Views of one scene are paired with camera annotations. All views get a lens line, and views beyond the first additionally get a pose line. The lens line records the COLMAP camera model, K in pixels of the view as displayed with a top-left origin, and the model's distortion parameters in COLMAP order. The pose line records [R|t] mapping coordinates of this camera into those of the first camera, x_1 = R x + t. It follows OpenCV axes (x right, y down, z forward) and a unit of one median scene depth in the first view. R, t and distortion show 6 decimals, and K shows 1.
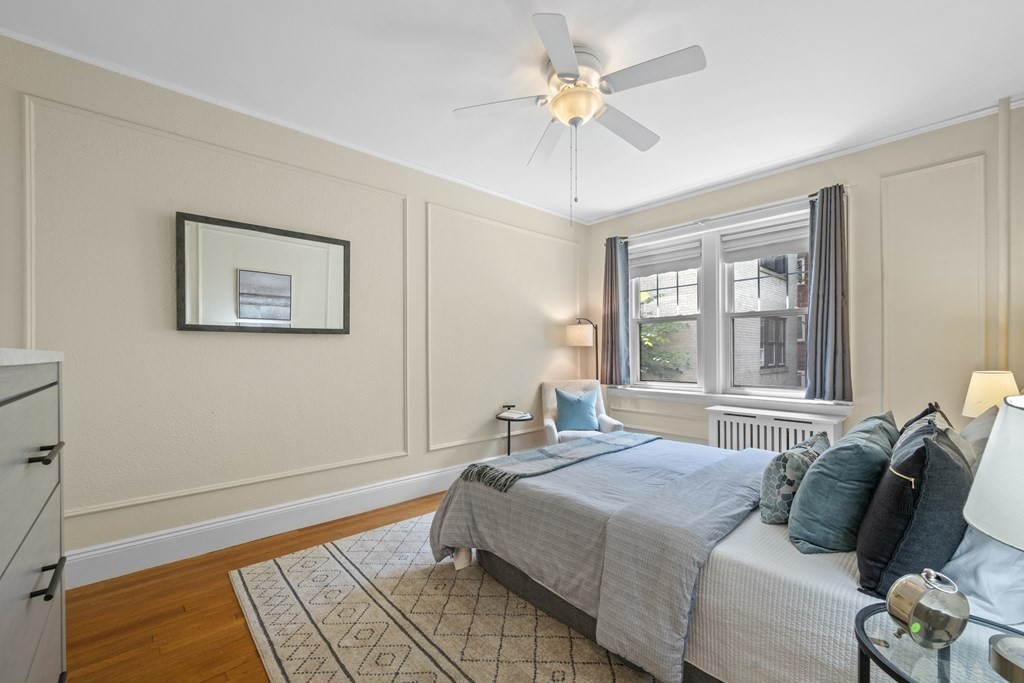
lens RADIAL K [[423.6, 0, 514.9], [0, 423.6, 350.5], [0, 0, 1]] dist [-0.001678, -0.000551]
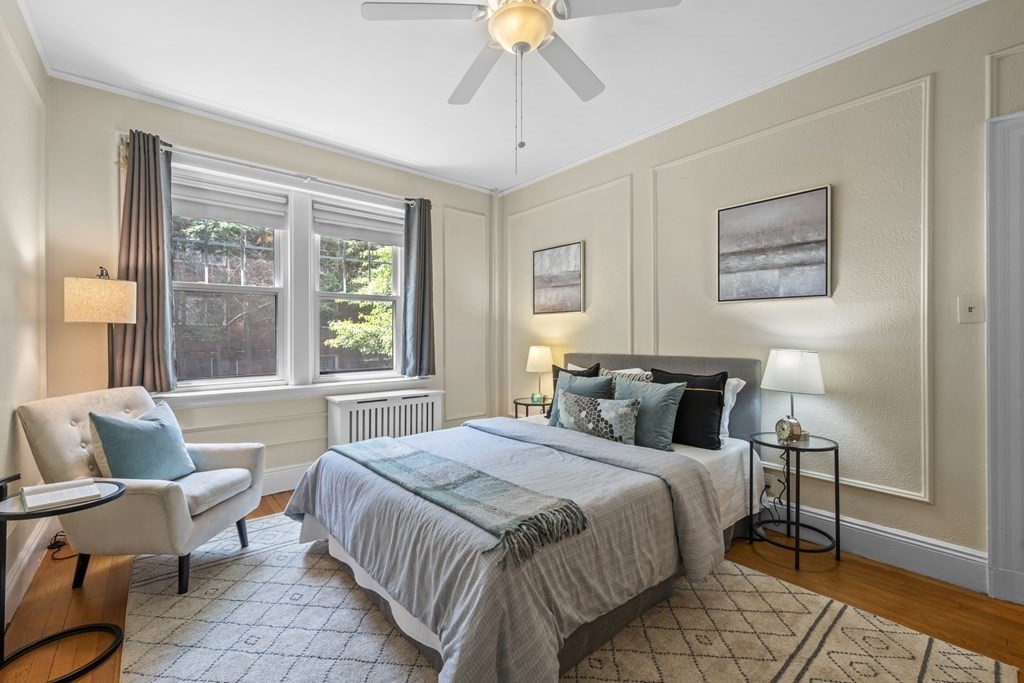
lens RADIAL K [[433.6, 0, 513.9], [0, 433.6, 337.9], [0, 0, 1]] dist [-0.003254, -0.000187]
pose [[0.030271, -0.000941, 0.999541, -0.399558], [-0.003926, 0.999992, 0.001060, 0.006037], [-0.999534, -0.003956, 0.030267, 0.579683]]
